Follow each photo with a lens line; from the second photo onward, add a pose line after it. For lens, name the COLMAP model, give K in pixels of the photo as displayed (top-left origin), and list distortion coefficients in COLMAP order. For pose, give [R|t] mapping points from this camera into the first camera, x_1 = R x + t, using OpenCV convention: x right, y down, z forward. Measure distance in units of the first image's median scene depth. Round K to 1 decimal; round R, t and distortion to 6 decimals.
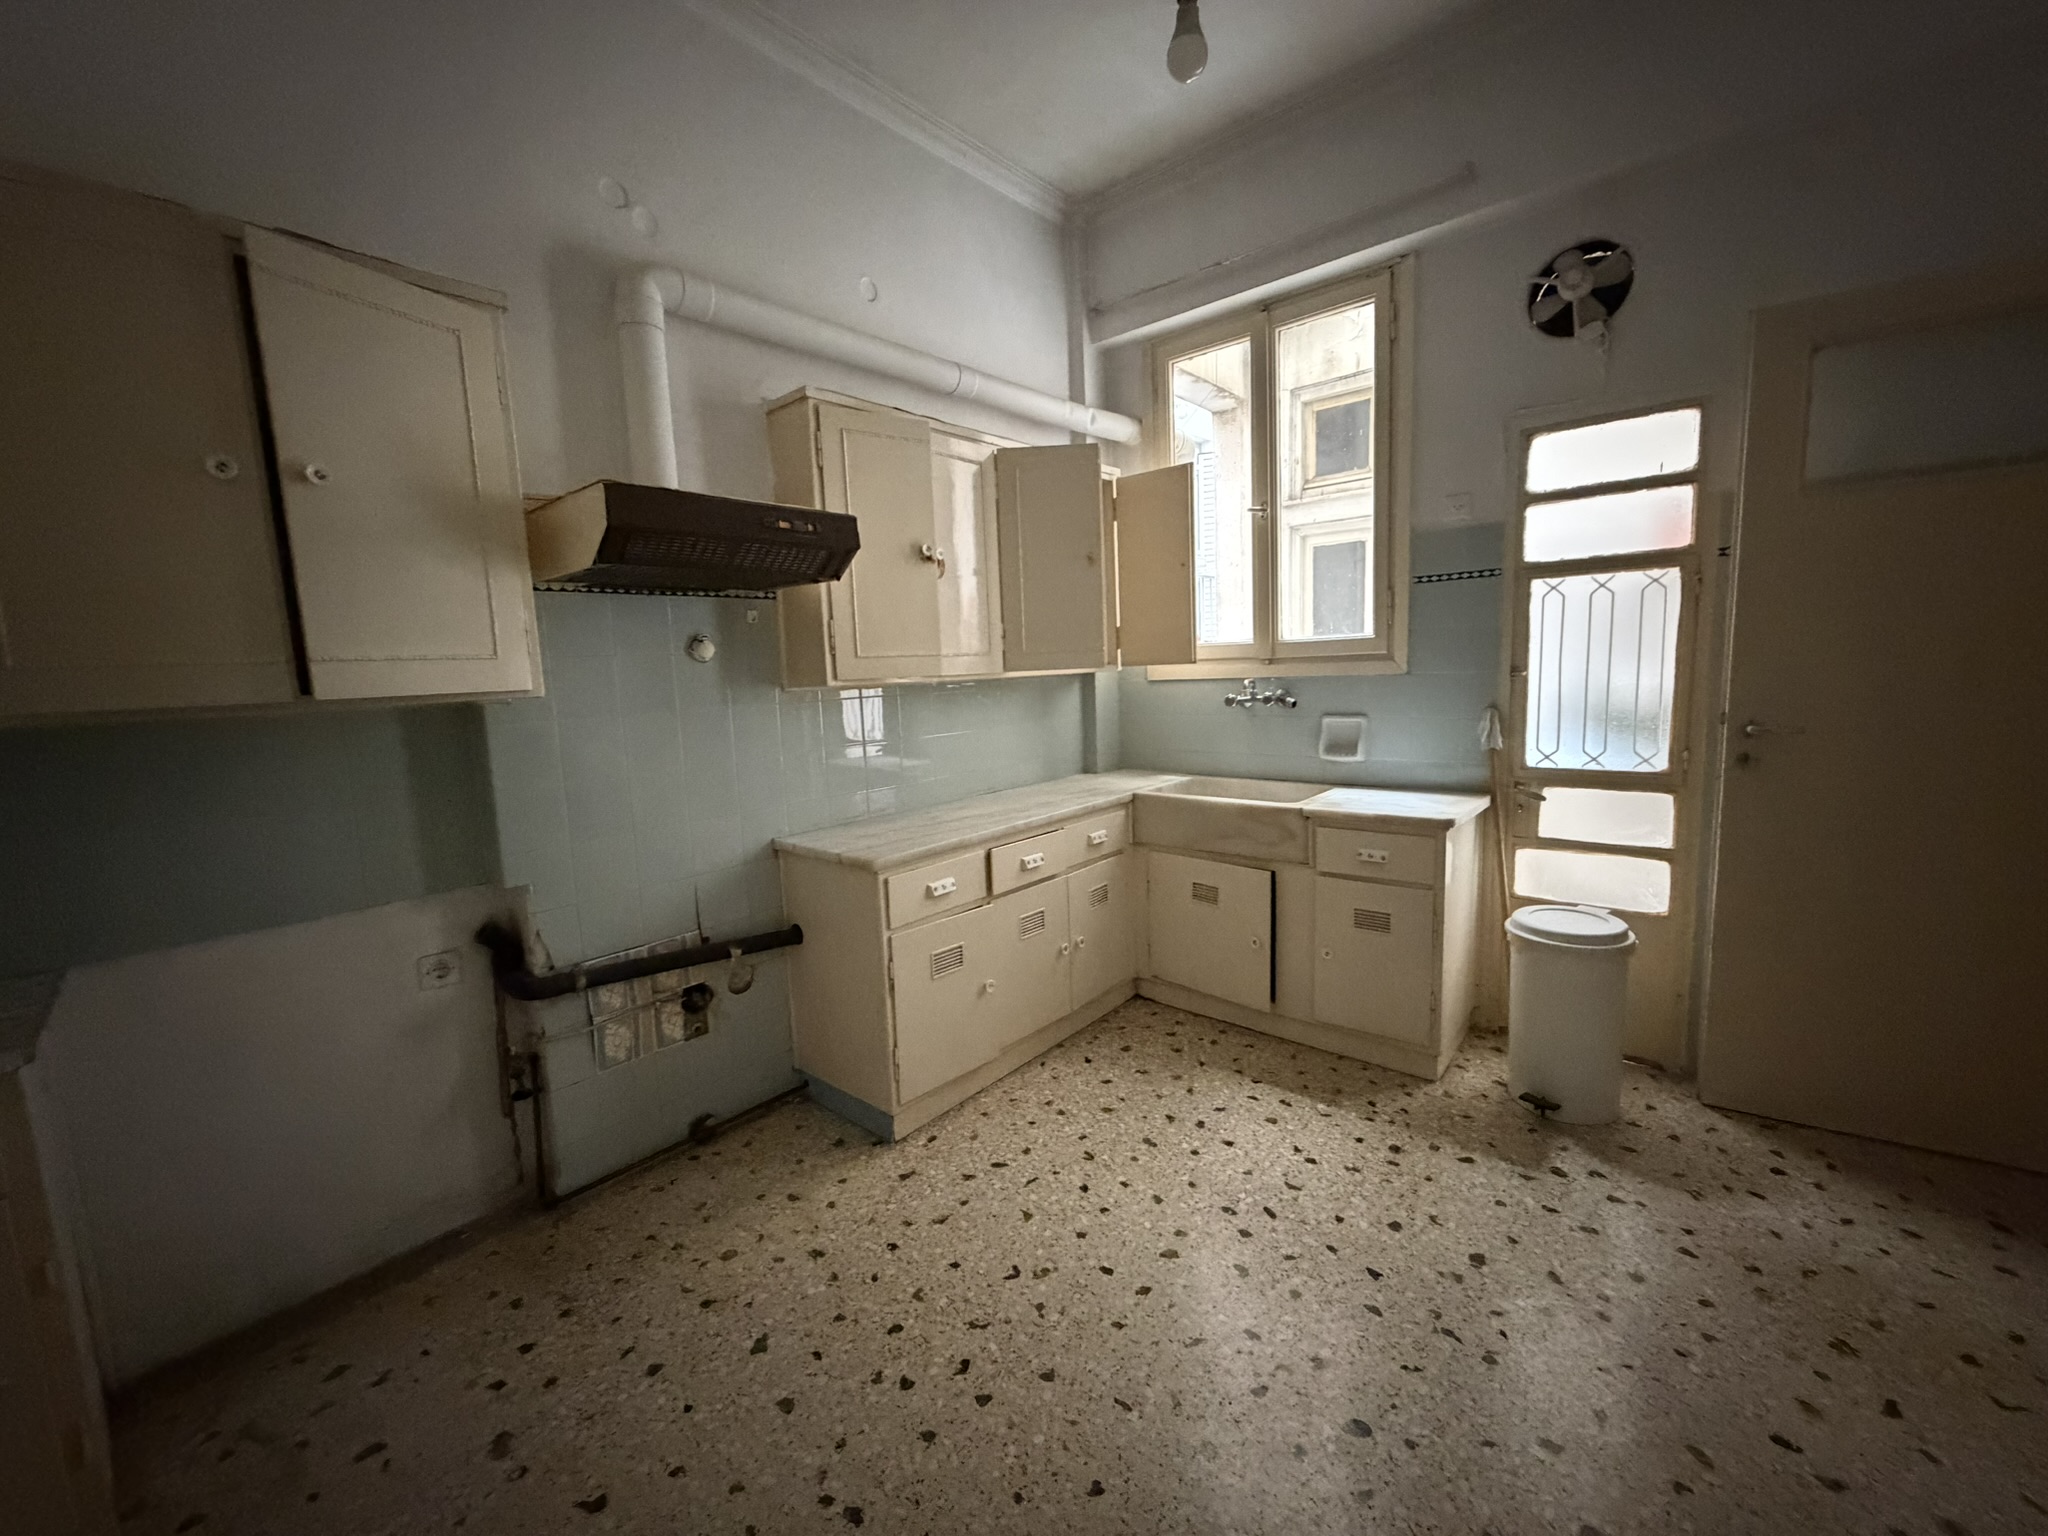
lens RADIAL K [[816.6, 0, 1020.5], [0, 816.6, 764.2], [0, 0, 1]] dist [0.000959, -0.000088]
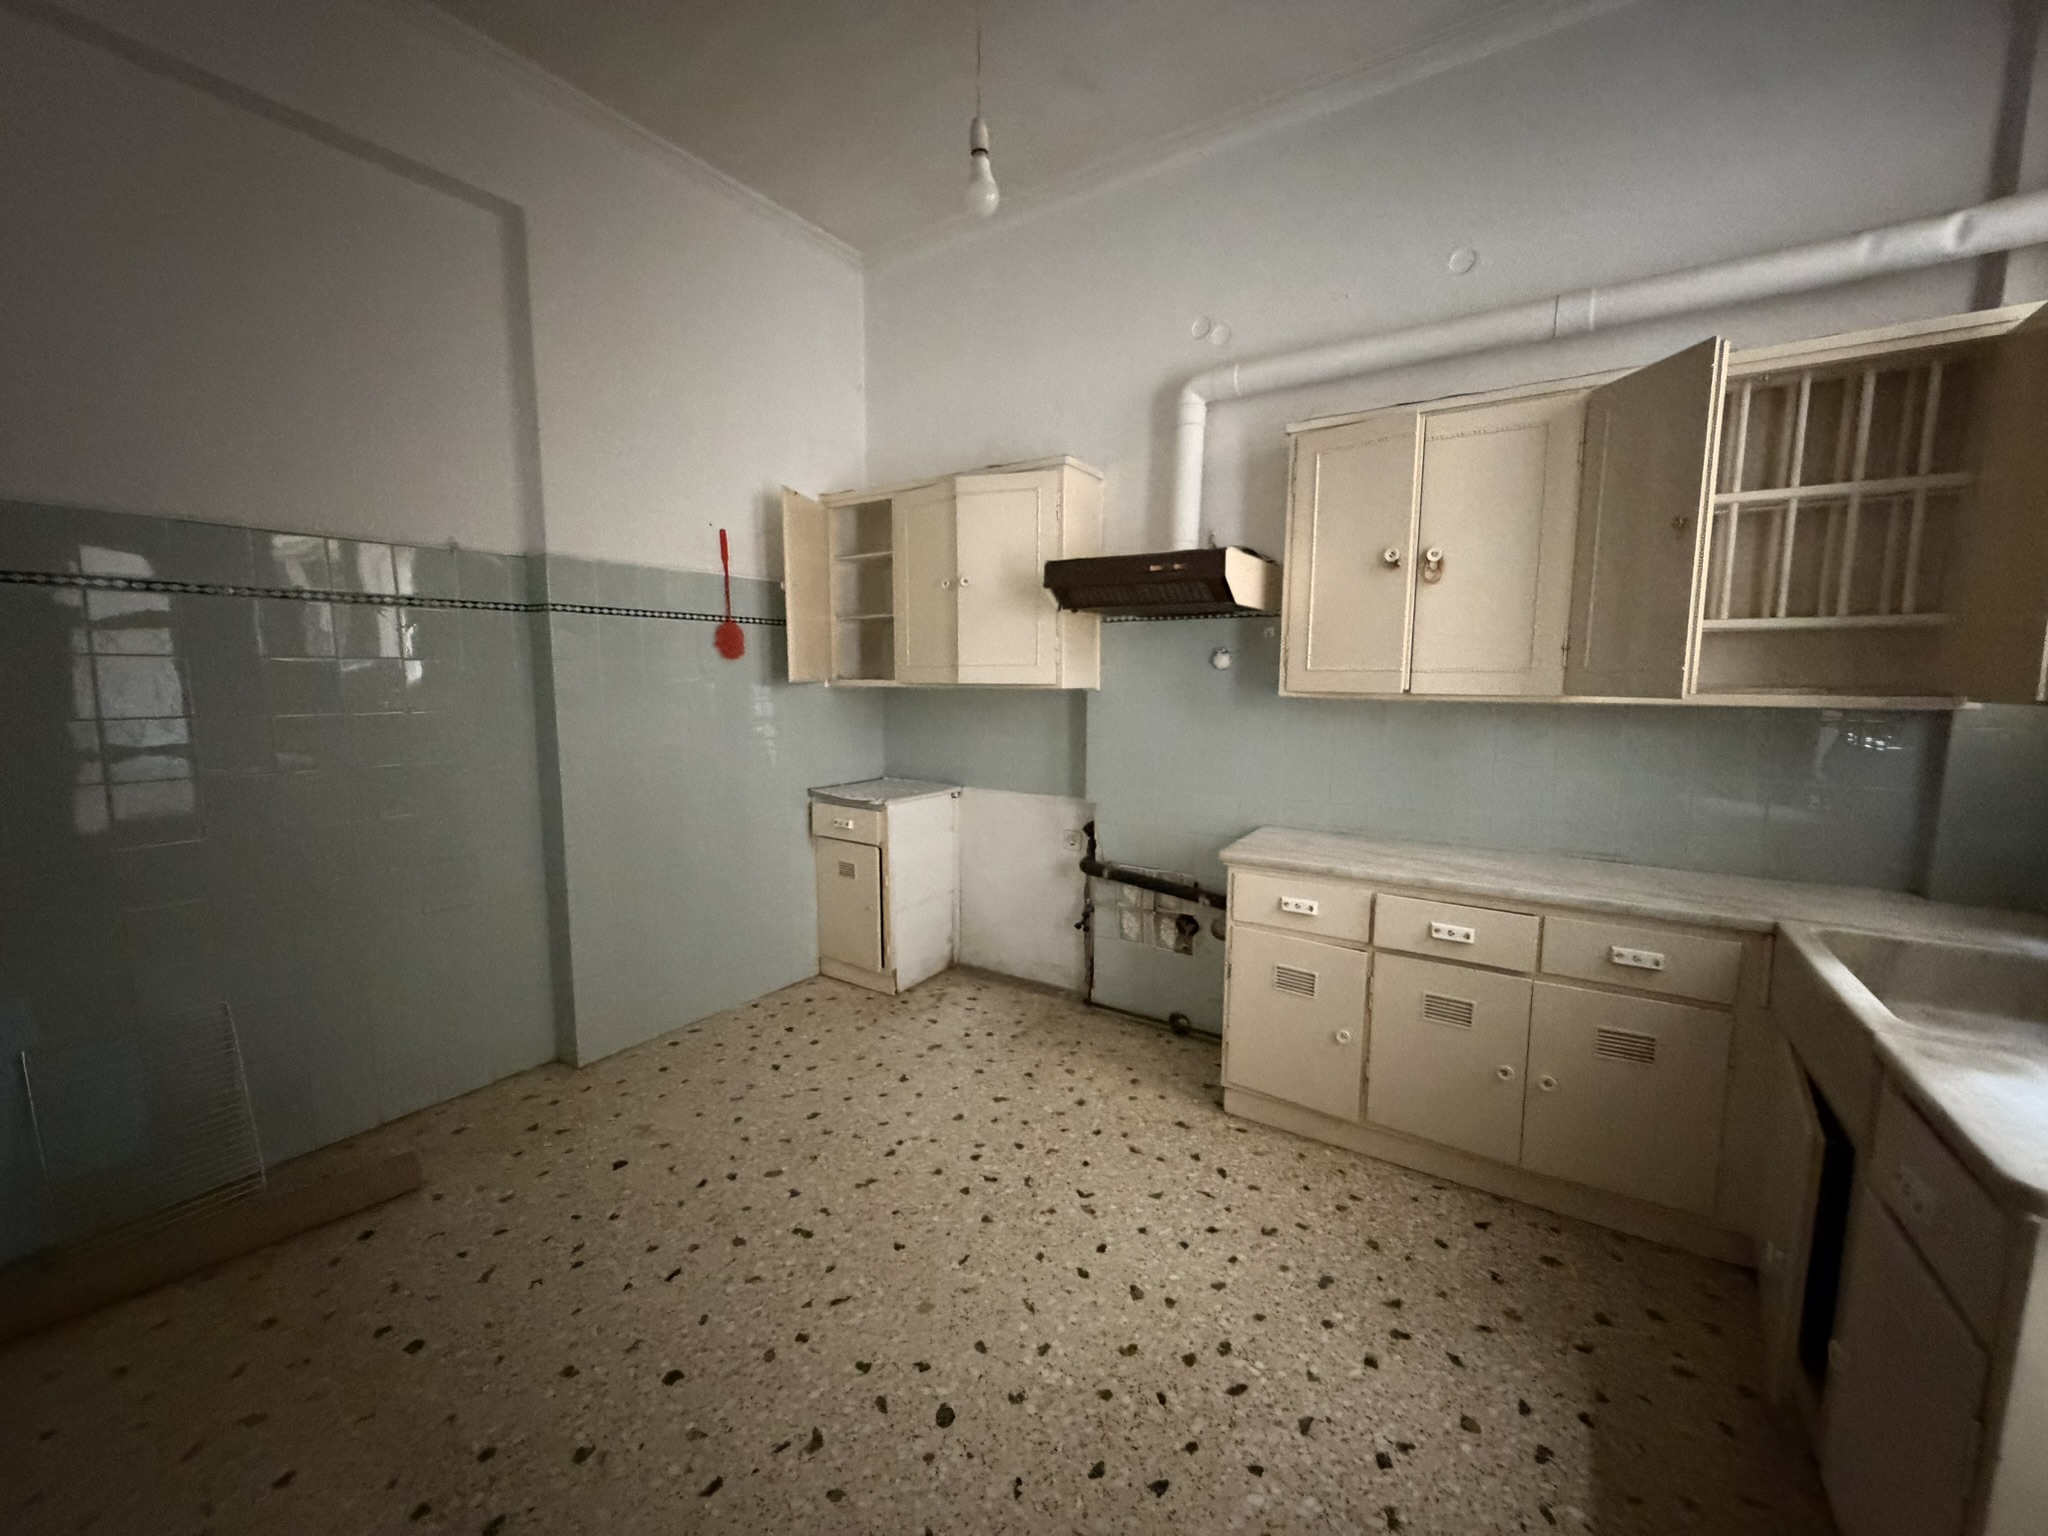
lens RADIAL K [[816.6, 0, 1020.5], [0, 816.6, 764.2], [0, 0, 1]] dist [0.000959, -0.000088]
pose [[0.134041, 0.149962, -0.979563, 0.852831], [-0.131288, 0.982458, 0.132440, -0.111145], [0.982240, 0.110853, 0.151378, 0.535474]]
